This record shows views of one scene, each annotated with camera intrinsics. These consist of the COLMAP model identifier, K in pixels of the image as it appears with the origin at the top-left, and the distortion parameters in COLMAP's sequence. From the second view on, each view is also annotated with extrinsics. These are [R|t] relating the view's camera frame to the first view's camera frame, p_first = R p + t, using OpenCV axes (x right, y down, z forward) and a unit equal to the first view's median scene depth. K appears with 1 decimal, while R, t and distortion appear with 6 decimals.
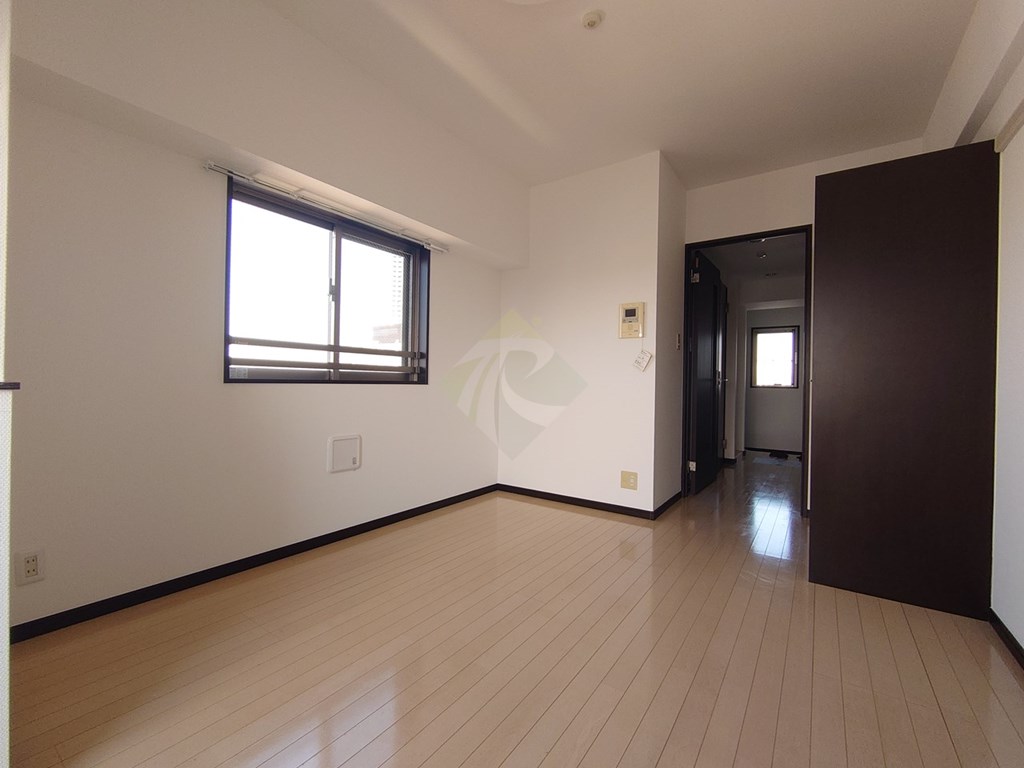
lens RADIAL K [[436.4, 0, 518.2], [0, 436.4, 381.7], [0, 0, 1]] dist [0.000717, -0.001678]
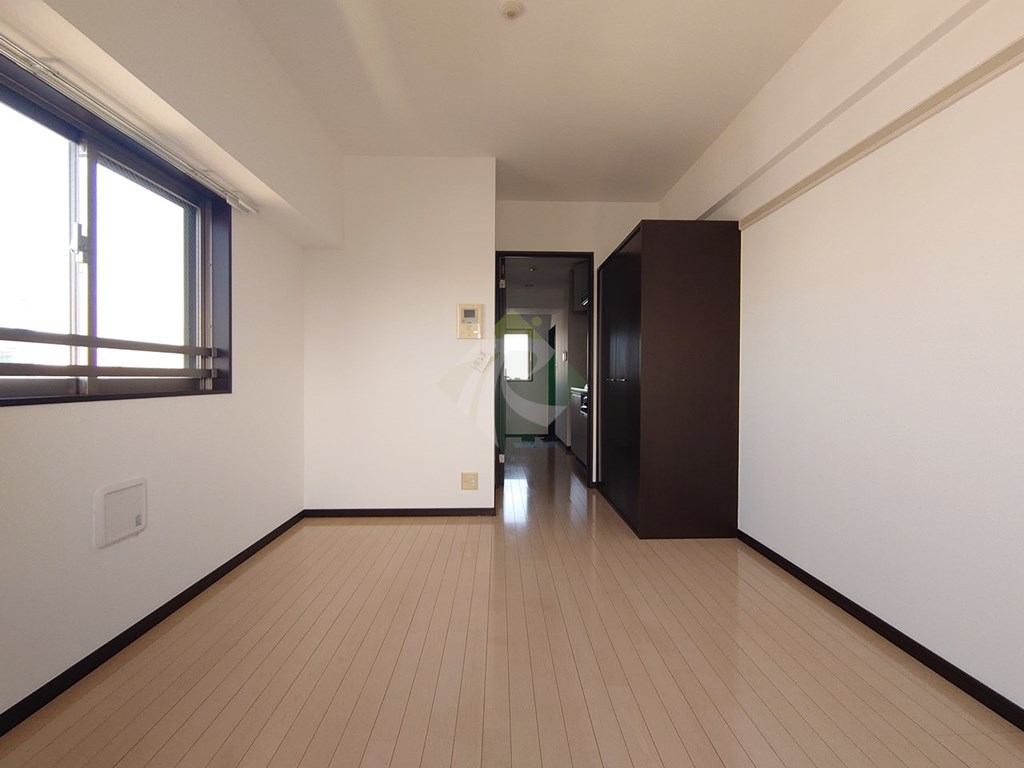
lens RADIAL K [[436.4, 0, 520.1], [0, 436.4, 381.7], [0, 0, 1]] dist [0.000717, -0.001678]
pose [[0.801698, -0.021656, 0.597338, -0.255807], [0.011142, 0.999711, 0.021291, -0.022886], [-0.597626, -0.010414, 0.801707, 0.136243]]
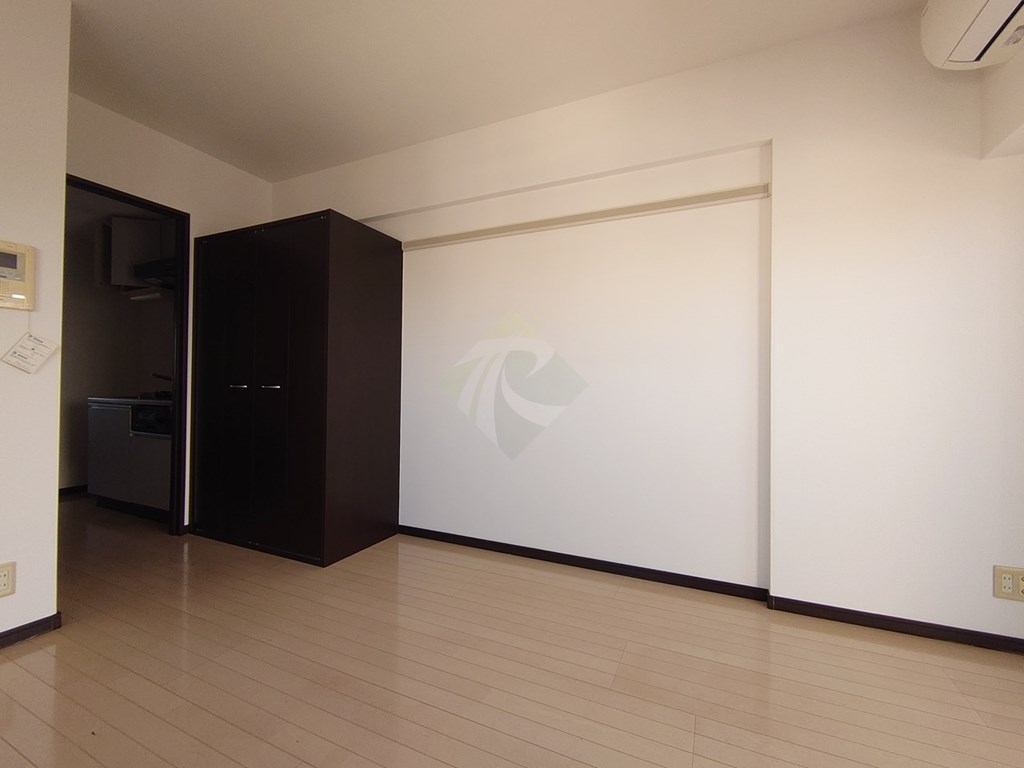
lens RADIAL K [[436.4, 0, 511.2], [0, 436.4, 381.6], [0, 0, 1]] dist [0.000717, -0.001678]
pose [[-0.161933, -0.008254, 0.986767, -0.364468], [-0.010825, 0.999920, 0.006588, -0.023187], [-0.986742, -0.009615, -0.162009, 0.501519]]
